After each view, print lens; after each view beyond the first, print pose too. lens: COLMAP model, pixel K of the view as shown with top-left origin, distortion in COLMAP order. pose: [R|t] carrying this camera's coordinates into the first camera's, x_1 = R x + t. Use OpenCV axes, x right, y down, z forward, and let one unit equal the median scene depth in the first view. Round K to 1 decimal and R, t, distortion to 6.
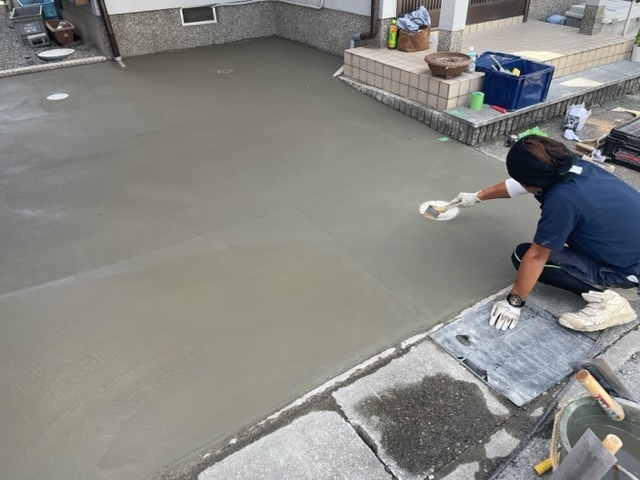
lens RADIAL K [[488.9, 0, 318.7], [0, 488.9, 237.5], [0, 0, 1]] dist [0.063407, -0.095881]
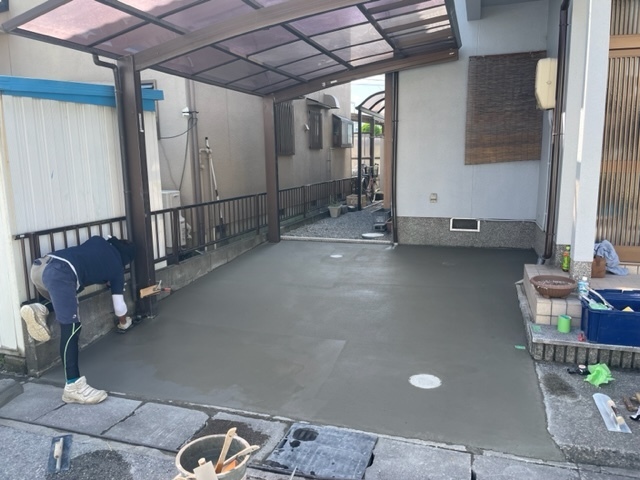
lens RADIAL K [[488.9, 0, 326.1], [0, 488.9, 236.9], [0, 0, 1]] dist [0.063407, -0.095881]
pose [[0.620655, 0.137488, -0.771936, 0.783188], [-0.421019, 0.888977, -0.180175, -0.040652], [0.661461, 0.436826, 0.609633, -0.046095]]
